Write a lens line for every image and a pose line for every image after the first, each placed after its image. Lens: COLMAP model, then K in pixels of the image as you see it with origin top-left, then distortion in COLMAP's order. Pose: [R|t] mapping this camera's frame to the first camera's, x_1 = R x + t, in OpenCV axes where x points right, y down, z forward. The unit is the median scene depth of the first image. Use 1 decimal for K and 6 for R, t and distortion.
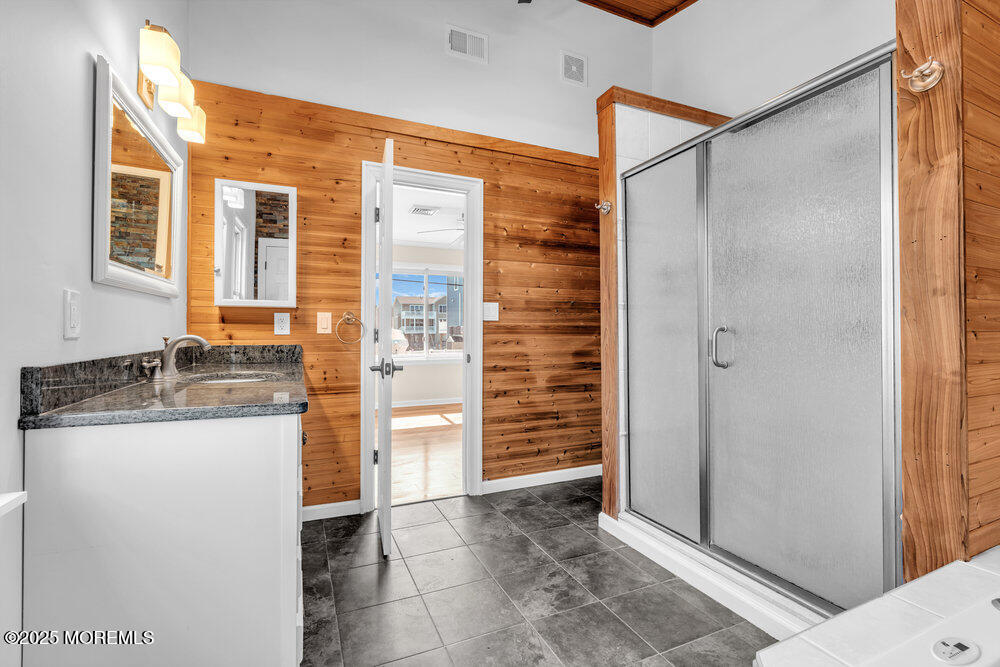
lens RADIAL K [[446.2, 0, 498.9], [0, 446.2, 330.5], [0, 0, 1]] dist [-0.010283, 0.003278]
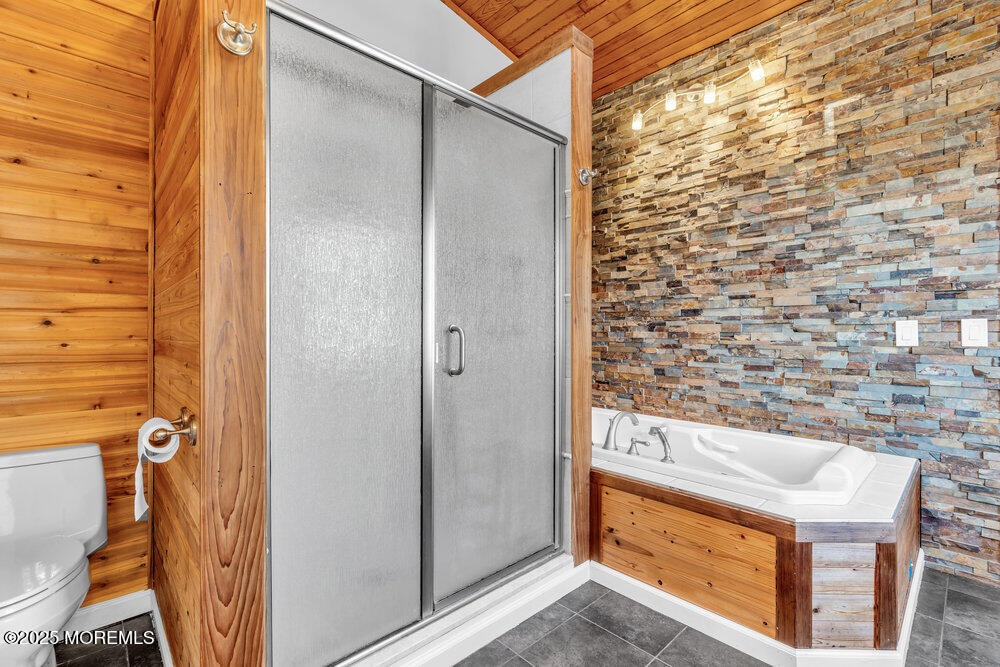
lens RADIAL K [[446.2, 0, 496.4], [0, 446.2, 330.6], [0, 0, 1]] dist [-0.010283, 0.003278]
pose [[-0.308431, 0.005765, 0.951229, -0.327955], [-0.005790, 0.999952, -0.007938, 0.003660], [-0.951229, -0.007956, -0.308382, 1.224813]]
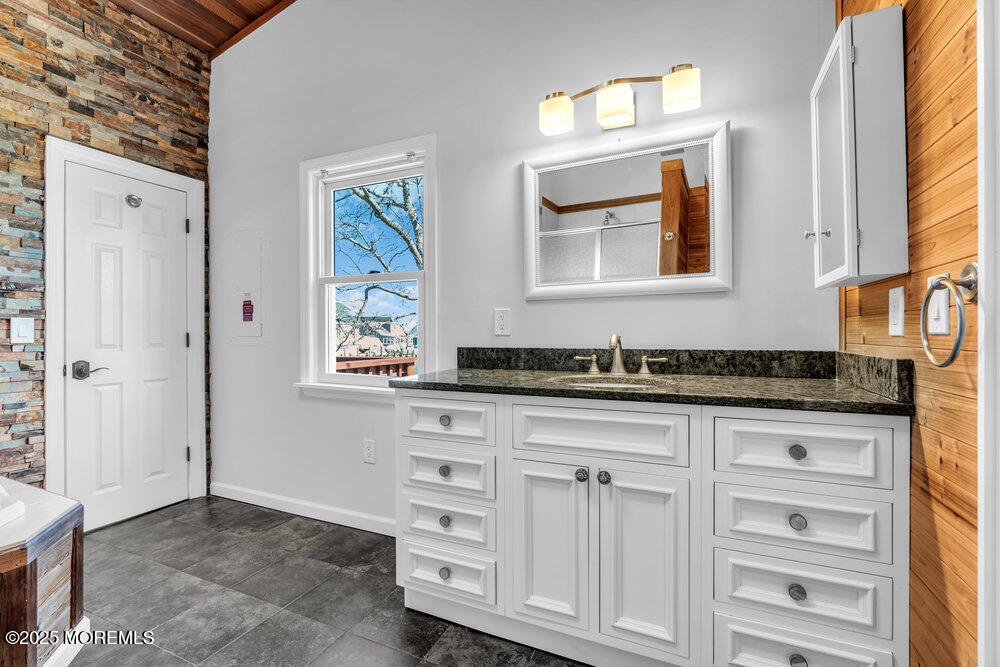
lens RADIAL K [[446.2, 0, 497.2], [0, 446.2, 331.3], [0, 0, 1]] dist [-0.010283, 0.003278]
pose [[-0.758633, -0.003290, -0.651510, 0.183022], [-0.000003, 0.999987, -0.005047, 0.001777], [0.651519, -0.003826, -0.758623, 1.512787]]
